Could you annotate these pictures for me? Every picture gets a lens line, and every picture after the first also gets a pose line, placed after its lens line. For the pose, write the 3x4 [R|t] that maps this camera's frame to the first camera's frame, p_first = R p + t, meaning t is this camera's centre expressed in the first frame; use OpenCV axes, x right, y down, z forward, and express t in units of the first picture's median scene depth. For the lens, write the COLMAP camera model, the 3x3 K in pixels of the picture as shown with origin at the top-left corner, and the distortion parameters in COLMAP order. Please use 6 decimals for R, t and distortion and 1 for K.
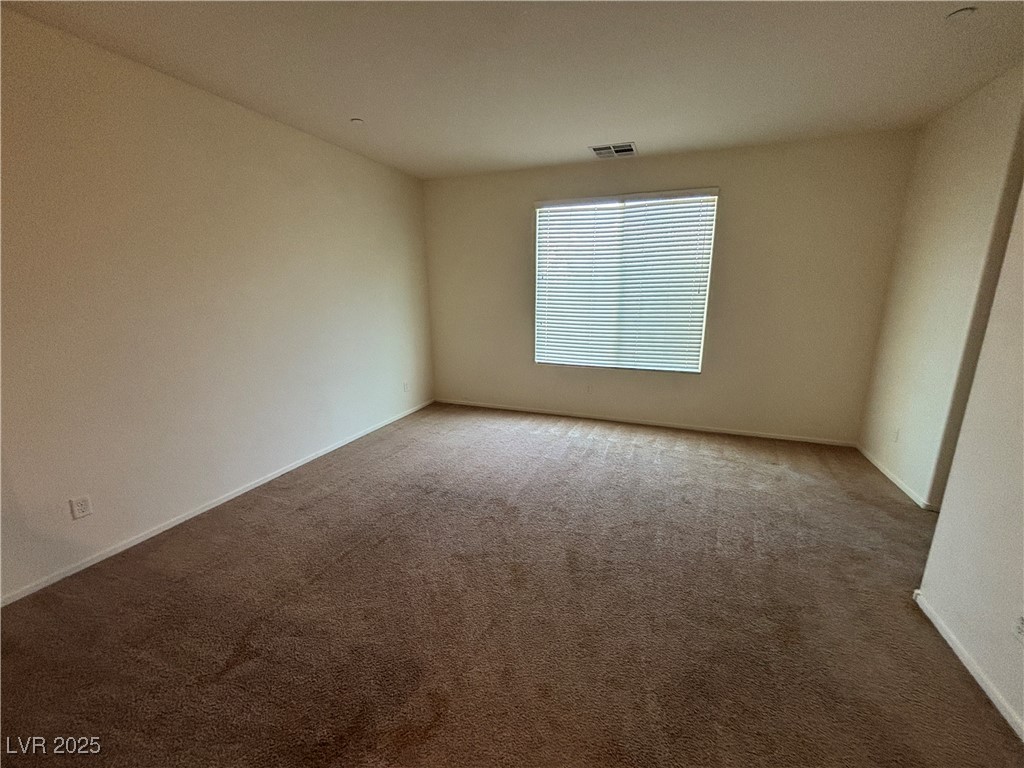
lens RADIAL K [[413.9, 0, 512.7], [0, 413.9, 383.6], [0, 0, 1]] dist [-0.000164, -0.000960]
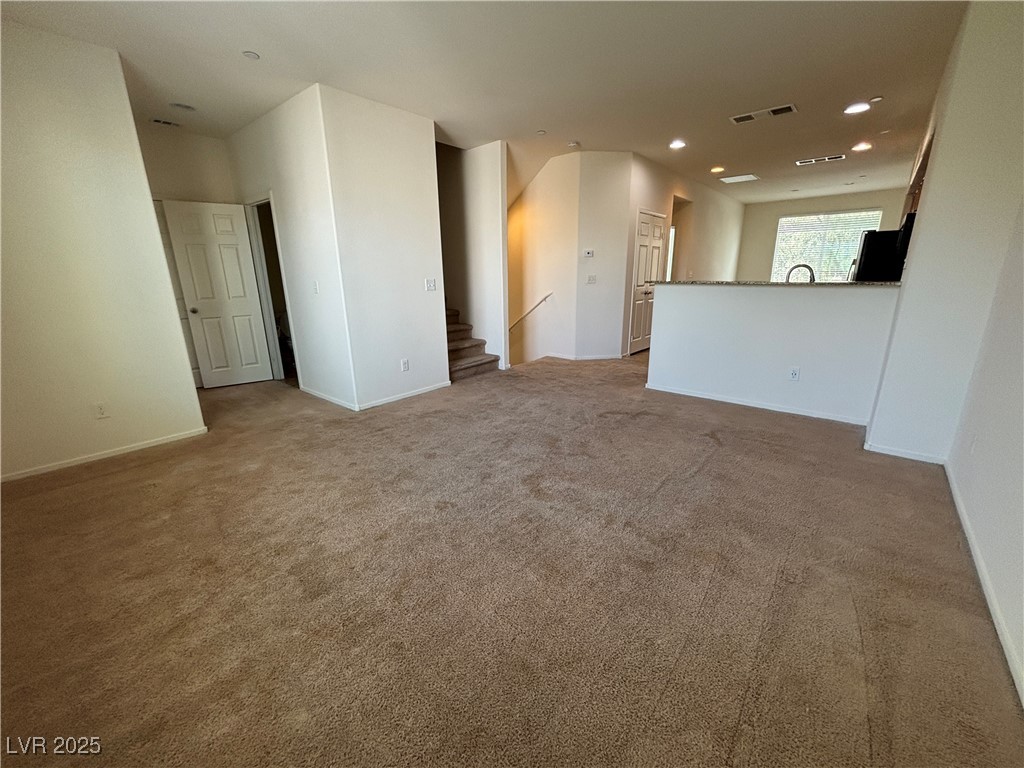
lens RADIAL K [[413.9, 0, 512.7], [0, 413.9, 383.6], [0, 0, 1]] dist [-0.000164, -0.000960]
pose [[-0.943591, -0.069069, 0.323830, -0.177391], [0.094741, 0.880795, 0.463922, -0.223656], [-0.317270, 0.468433, -0.824567, 1.210145]]
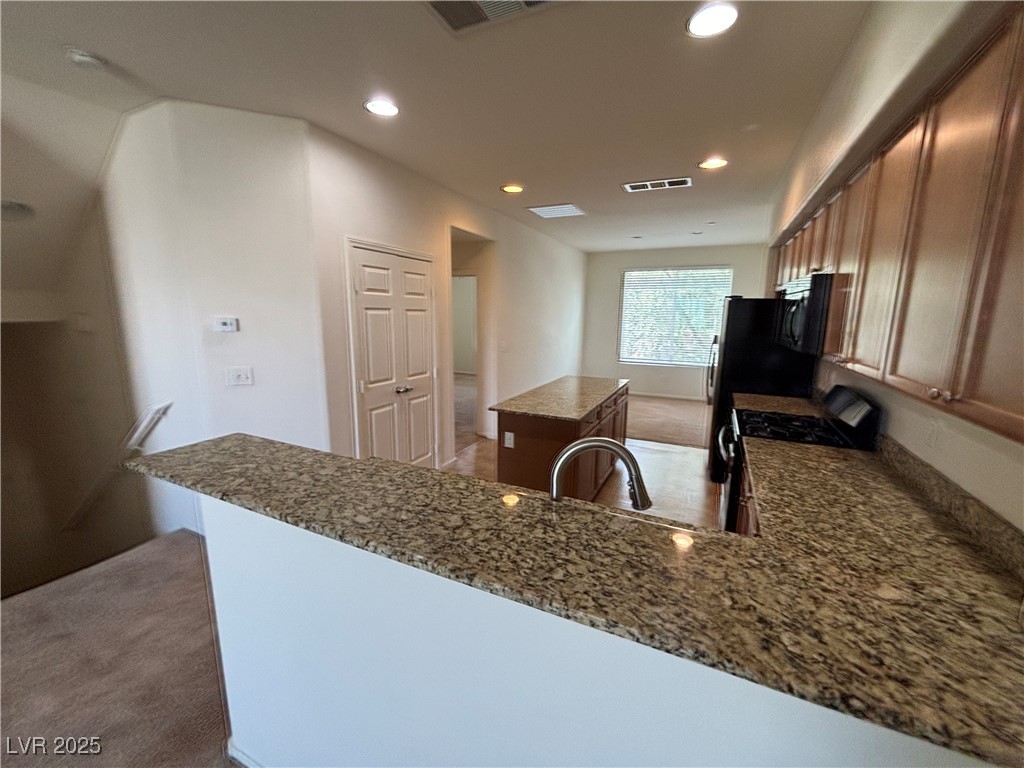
lens RADIAL K [[413.9, 0, 512.7], [0, 413.9, 383.6], [0, 0, 1]] dist [-0.000164, -0.000960]
pose [[-0.996294, -0.019312, 0.083821, -0.442404], [0.015070, 0.920209, 0.391137, -0.093205], [-0.084687, 0.390950, -0.916507, 0.323466]]
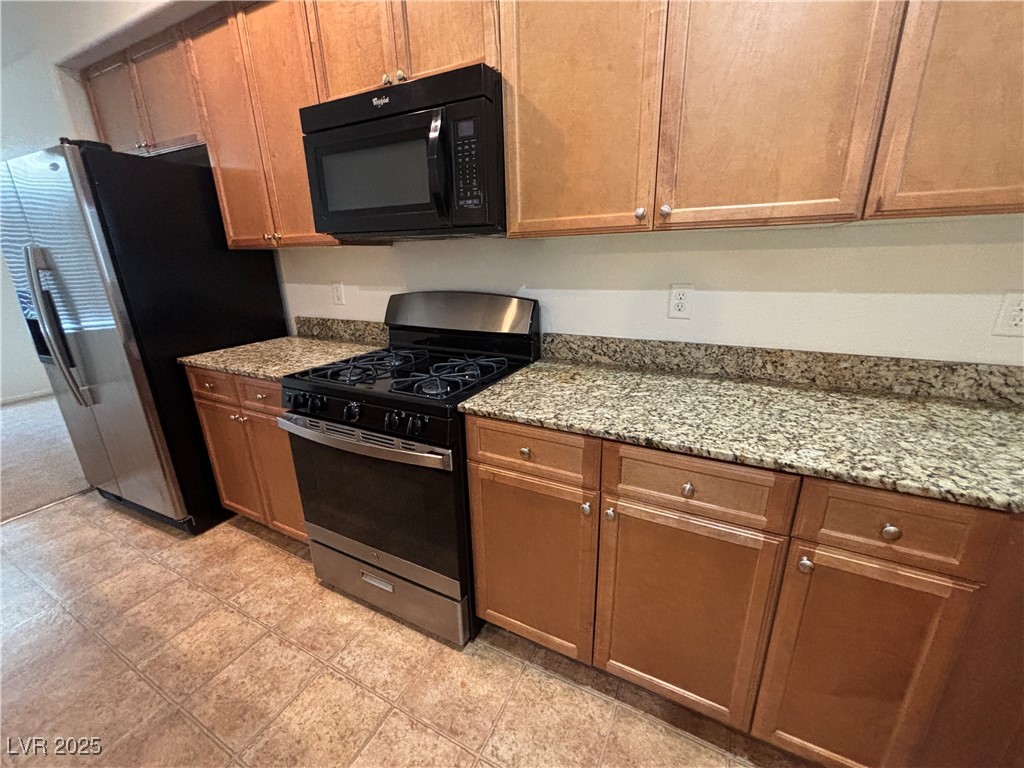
lens RADIAL K [[413.9, 0, 512.7], [0, 413.9, 383.6], [0, 0, 1]] dist [-0.000164, -0.000960]
pose [[-0.115534, 0.308008, -0.944343, -0.451733], [-0.204037, 0.923077, 0.326034, 0.102730], [0.972122, 0.230349, -0.043801, -0.193585]]
